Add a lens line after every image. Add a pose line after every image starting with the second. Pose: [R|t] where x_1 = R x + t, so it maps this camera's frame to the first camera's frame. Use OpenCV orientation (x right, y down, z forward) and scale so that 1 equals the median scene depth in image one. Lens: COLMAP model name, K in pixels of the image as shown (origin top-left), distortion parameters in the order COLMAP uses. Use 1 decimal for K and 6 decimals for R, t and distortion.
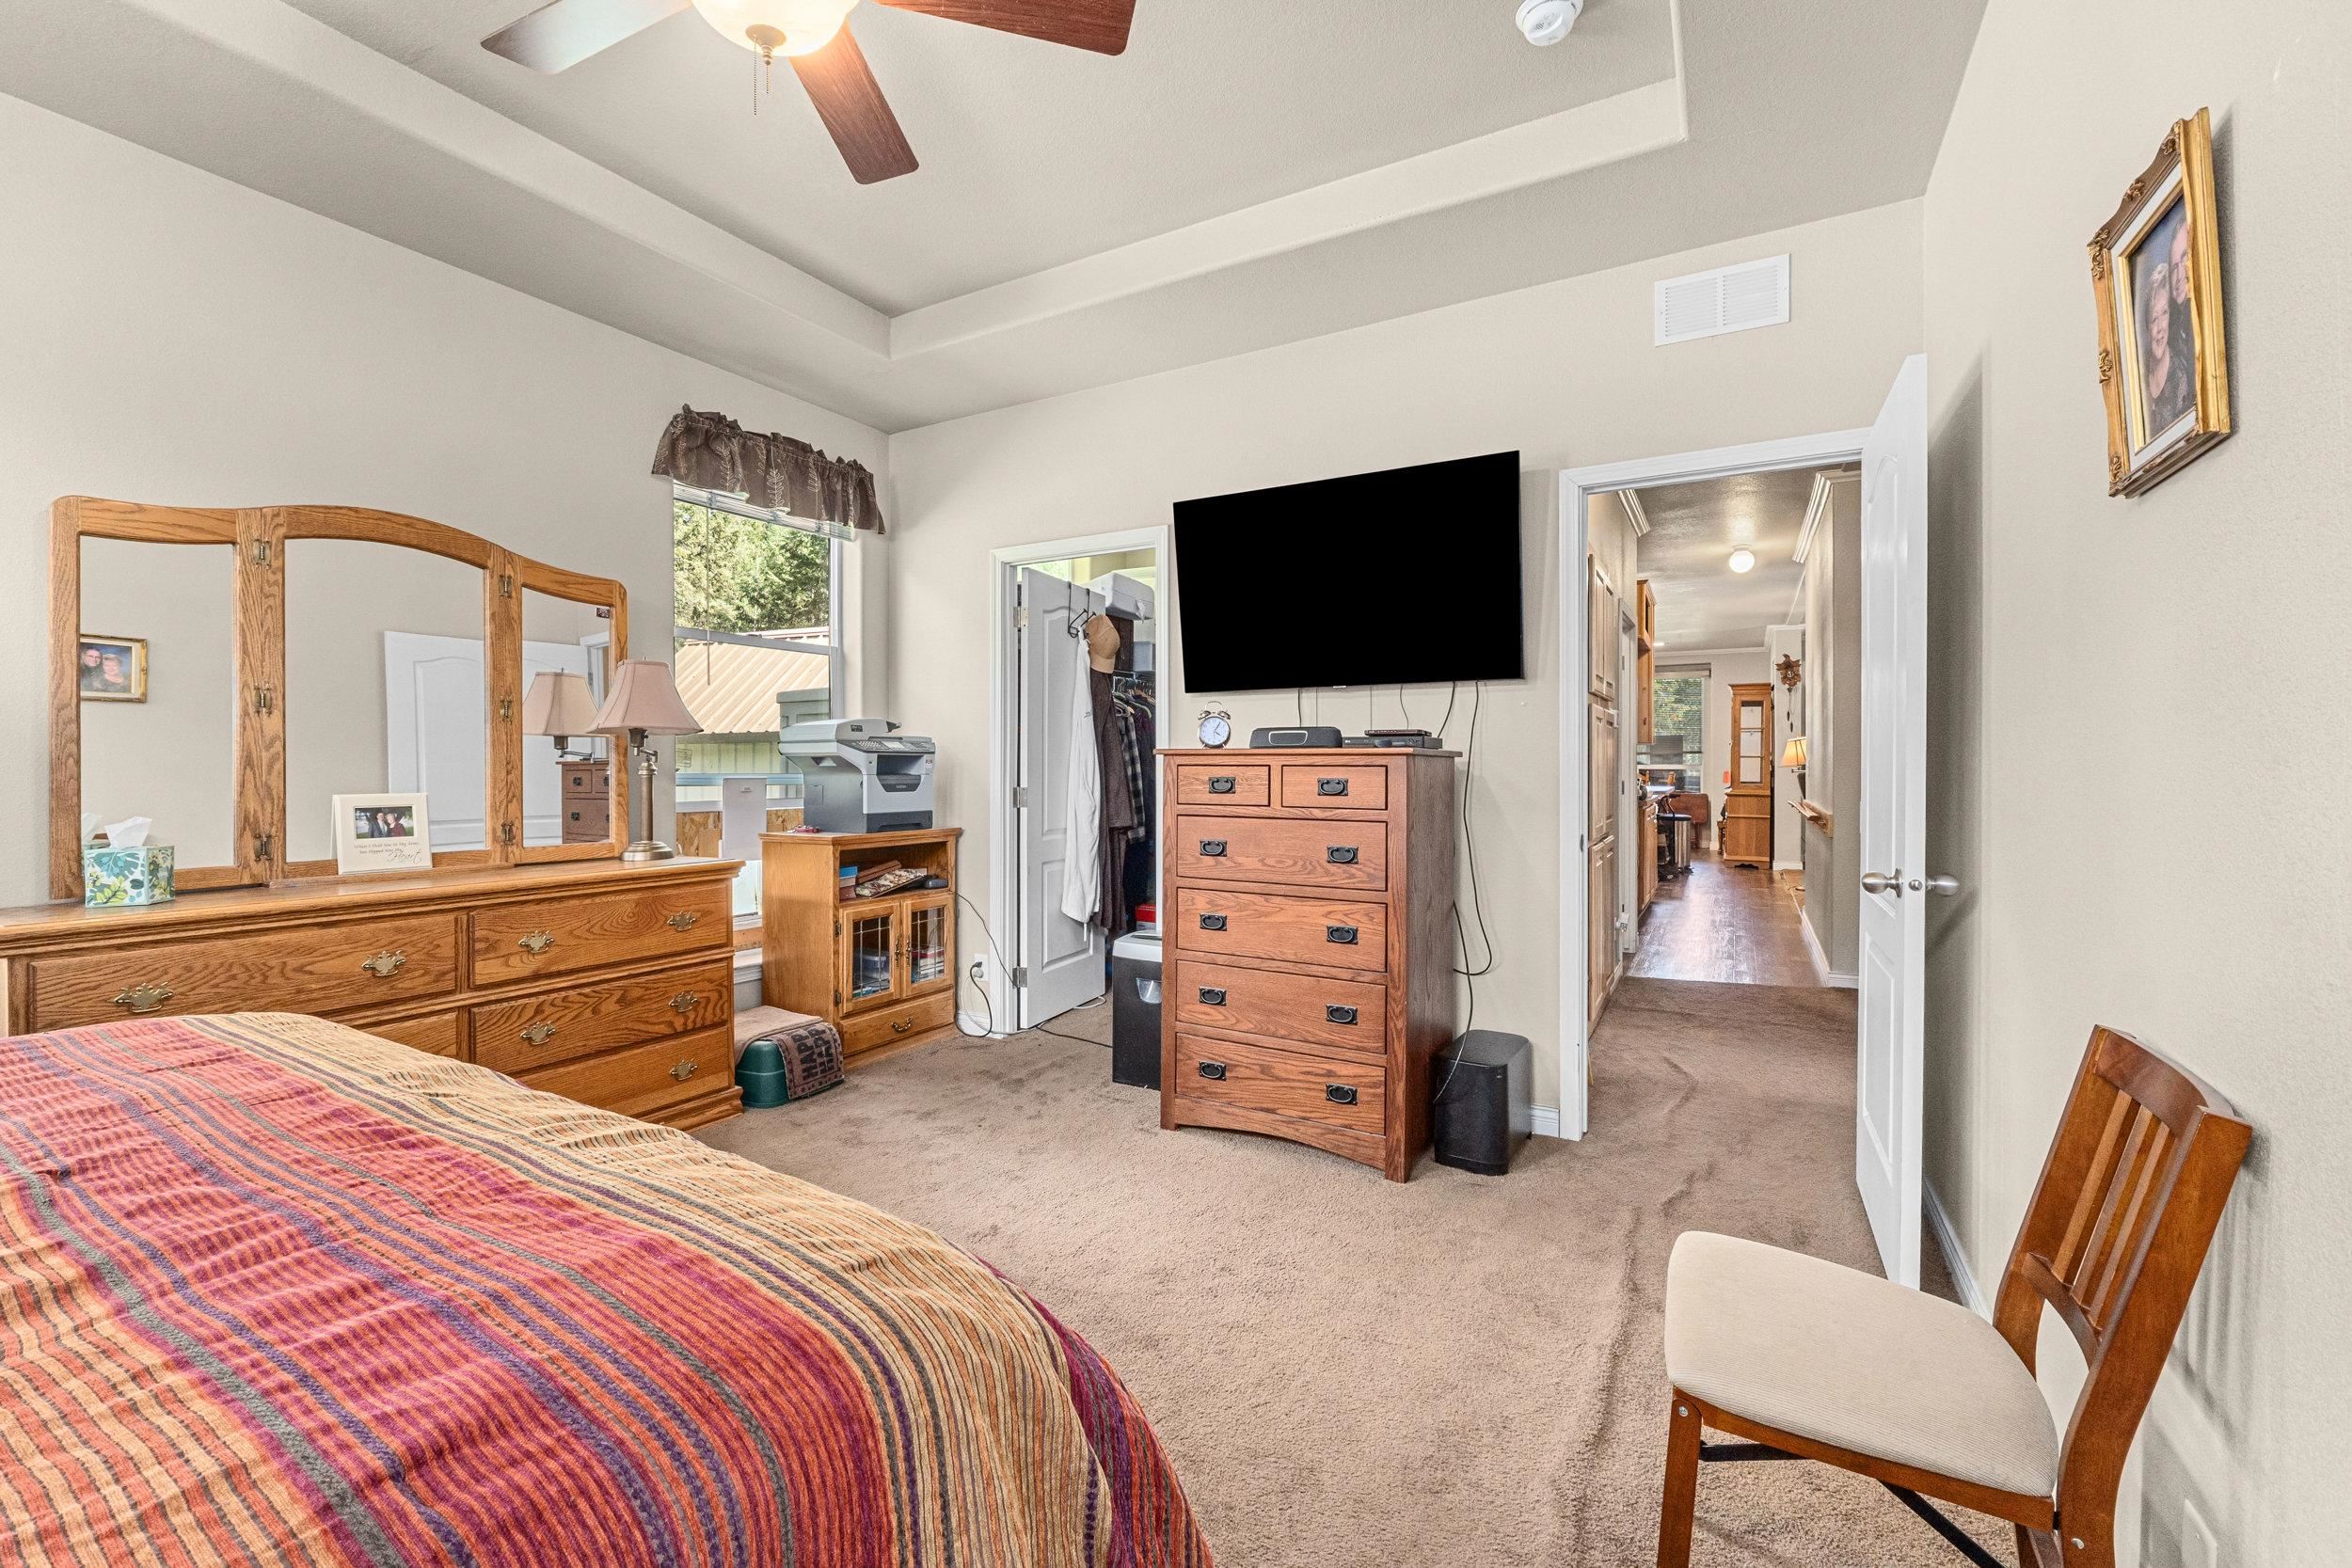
lens RADIAL K [[995.7, 0, 1161.0], [0, 995.7, 782.3], [0, 0, 1]] dist [-0.003992, -0.000386]
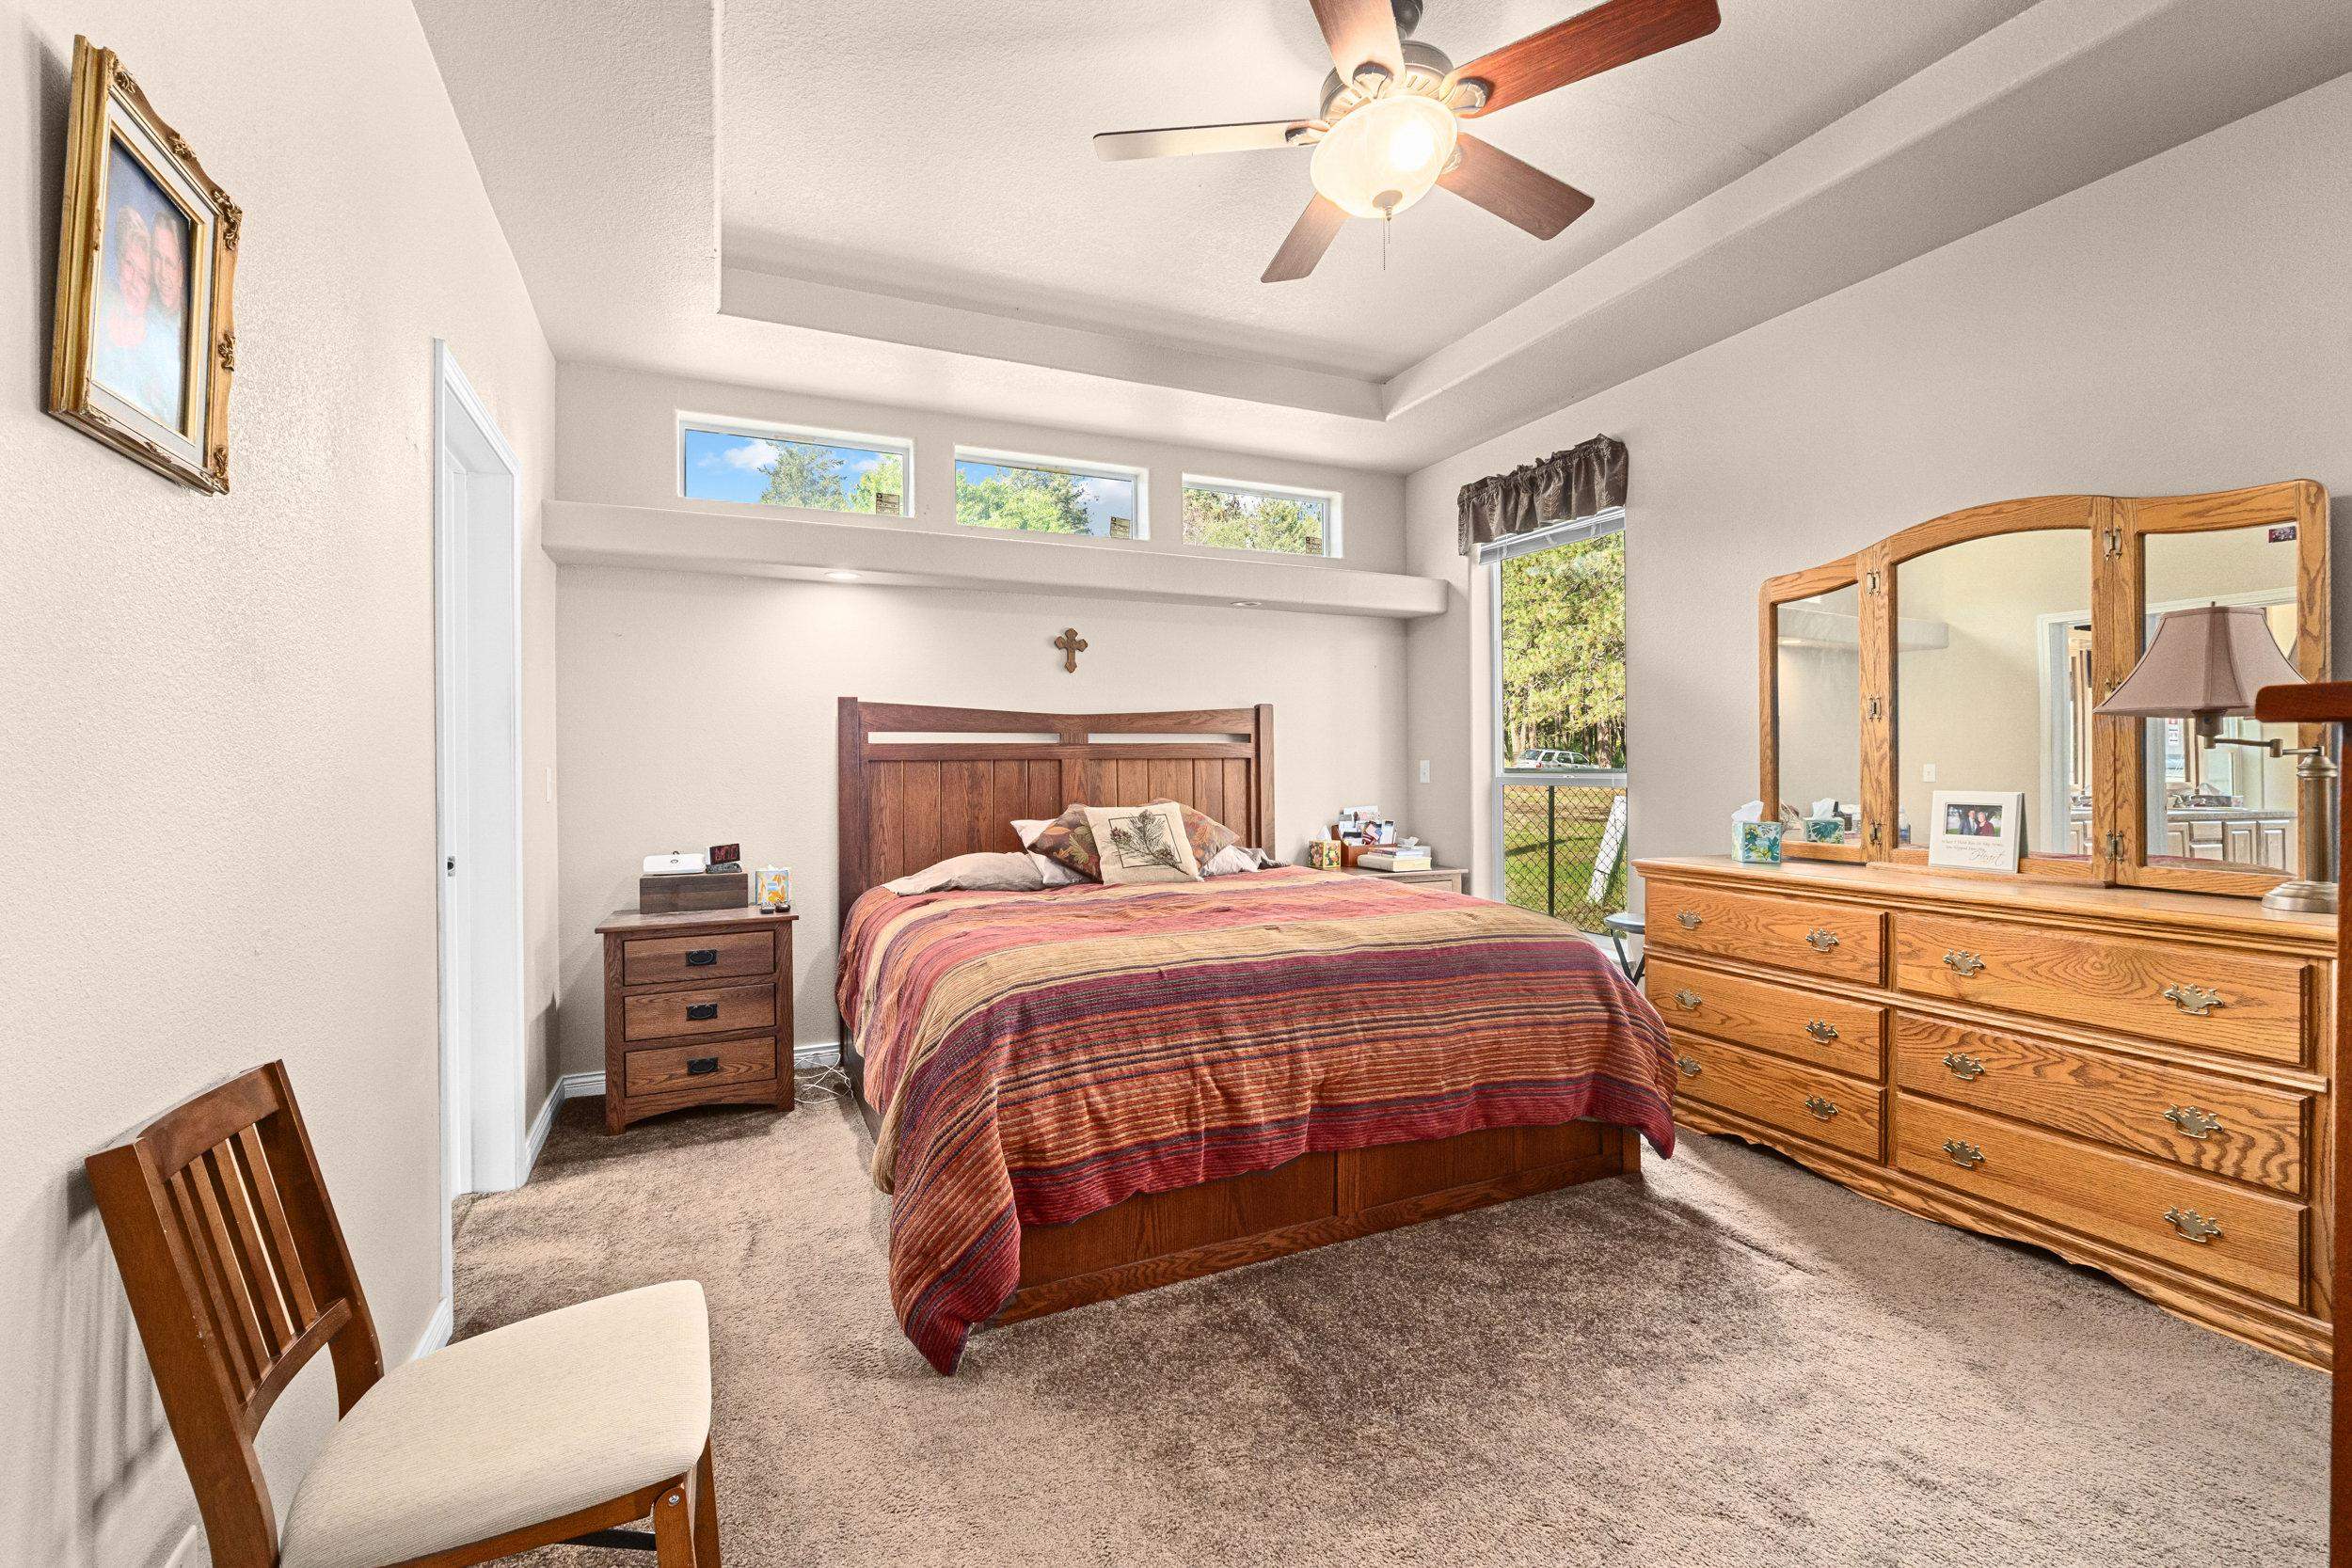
lens RADIAL K [[995.7, 0, 1163.5], [0, 995.7, 769.7], [0, 0, 1]] dist [-0.003992, -0.000386]
pose [[-0.588942, 0.011712, -0.808090, 0.504240], [-0.000545, 0.999889, 0.014889, -0.024776], [0.808175, 0.009209, -0.588871, 0.933481]]
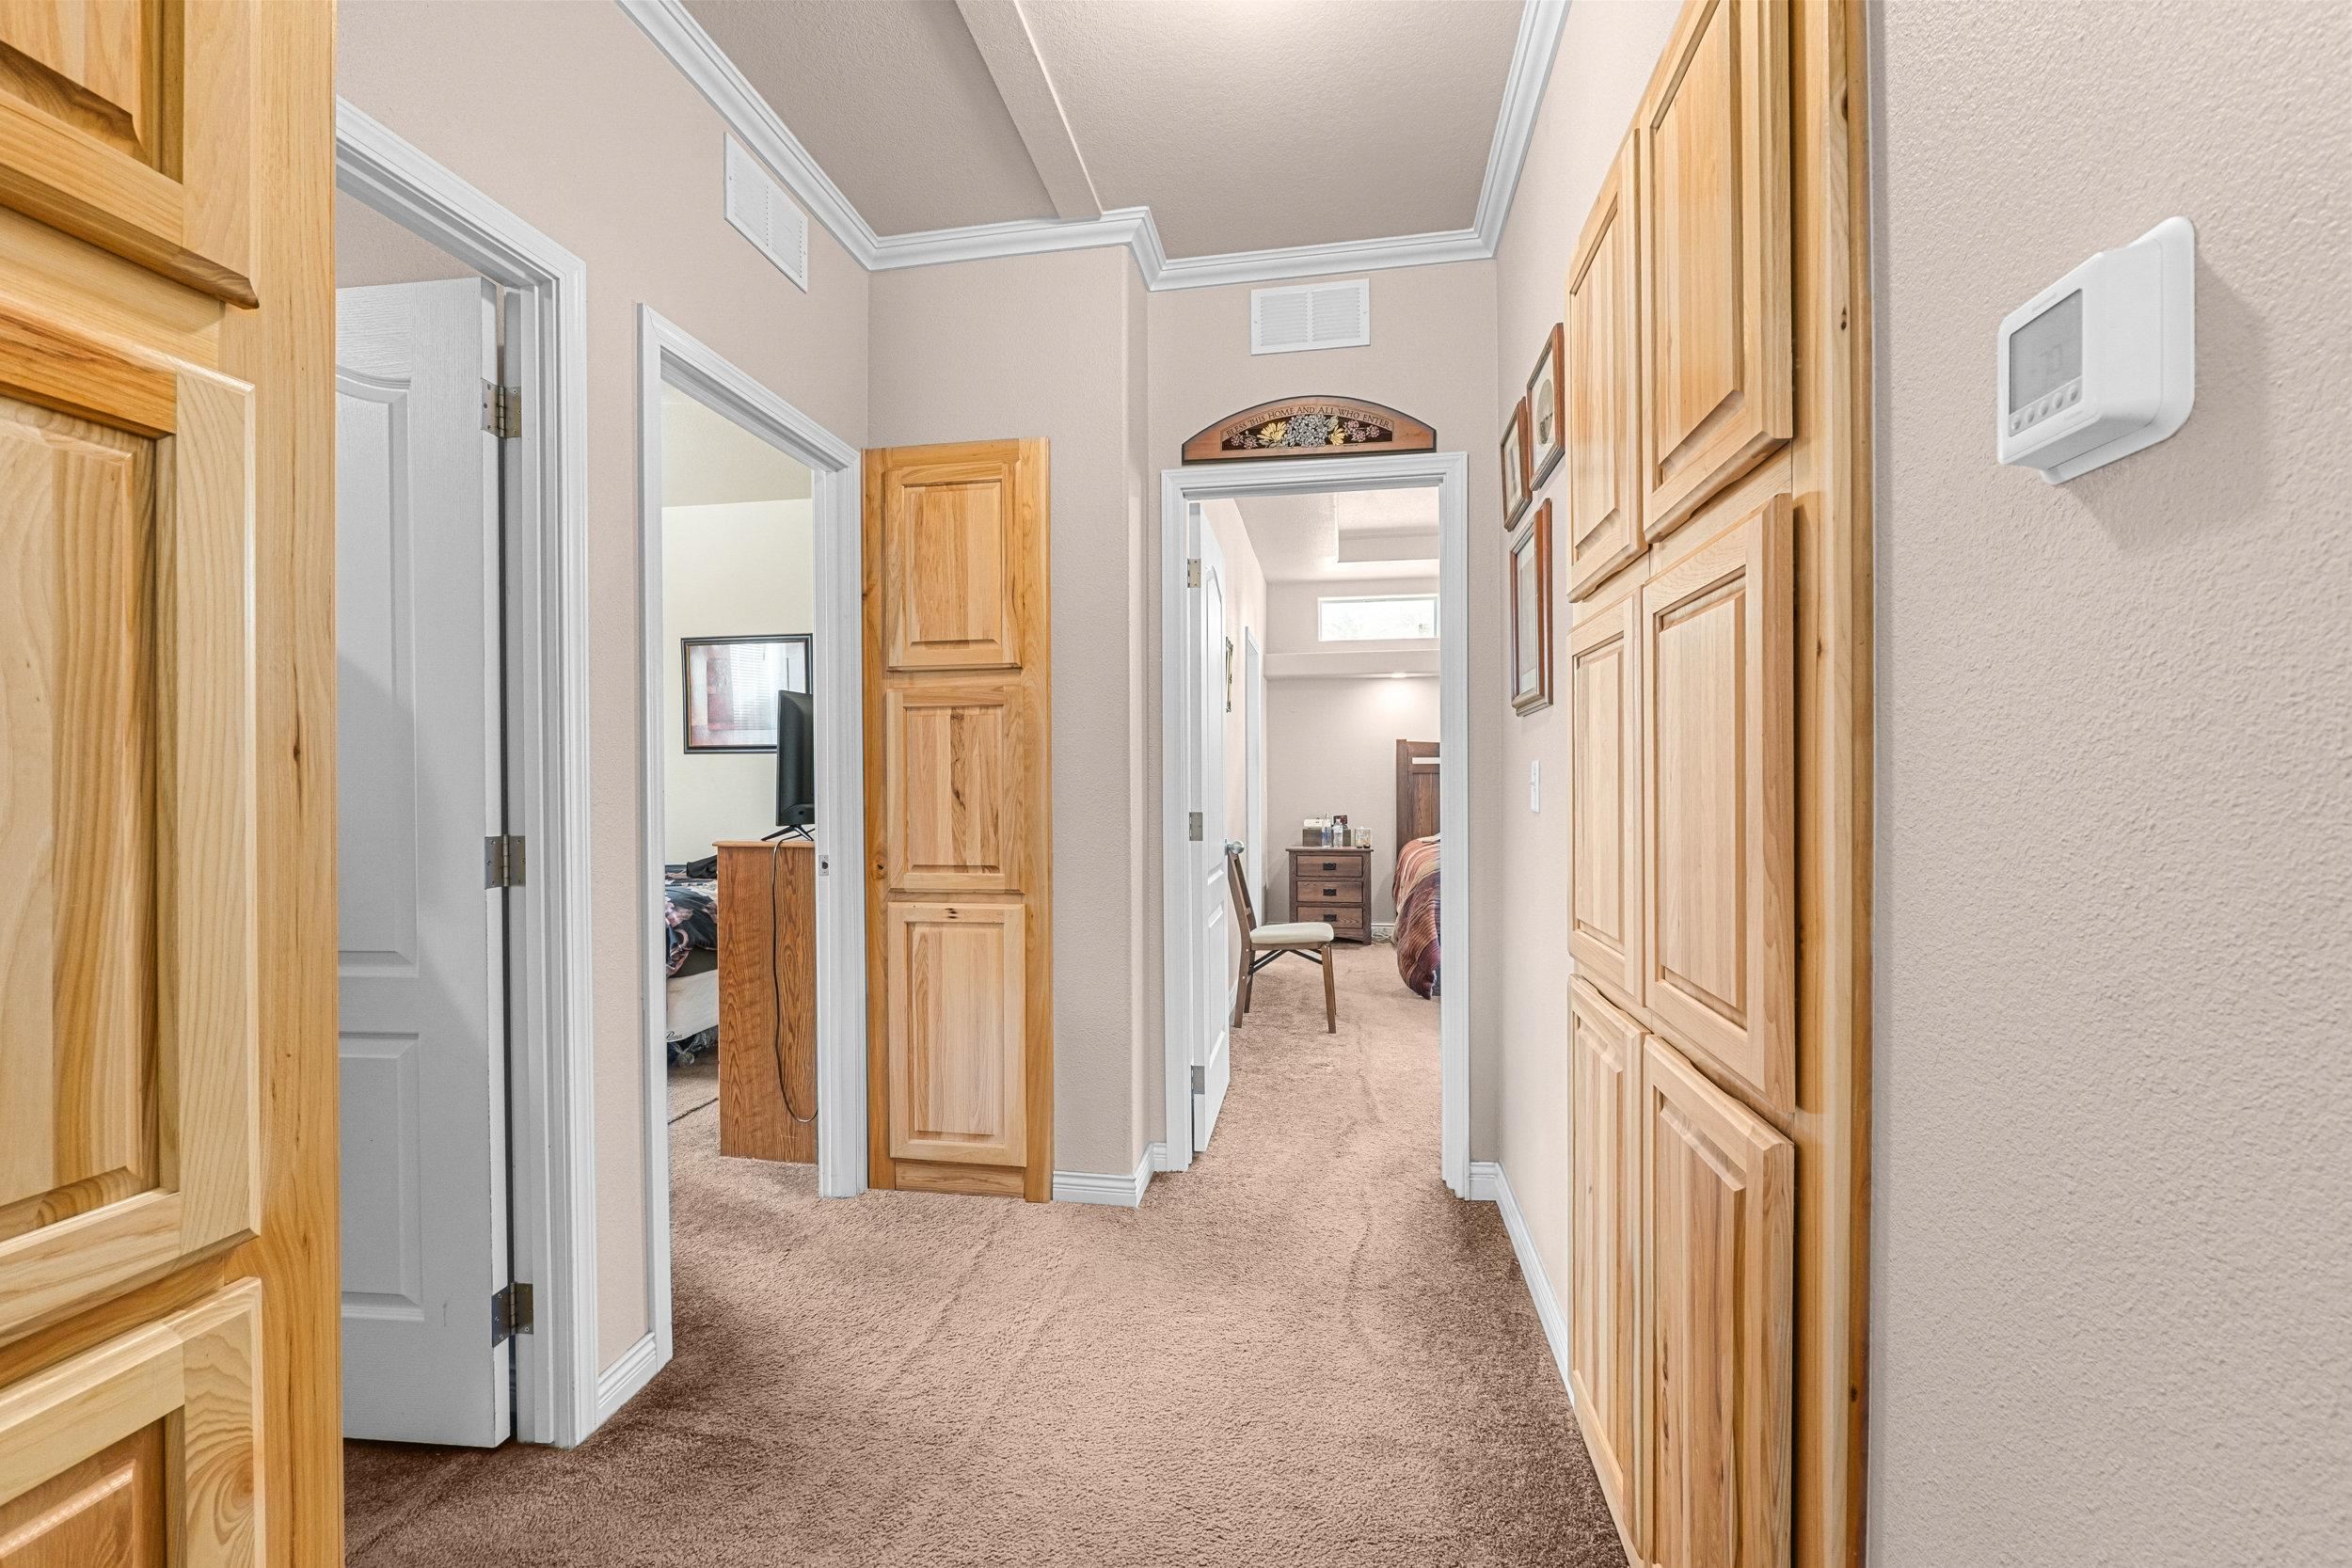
lens RADIAL K [[995.7, 0, 1166.4], [0, 995.7, 785.3], [0, 0, 1]] dist [-0.003992, -0.000386]
pose [[-0.939690, 0.010713, -0.341859, 0.755687], [0.006106, 0.999876, 0.014549, -0.025482], [0.341972, 0.011584, -0.939639, 1.375211]]
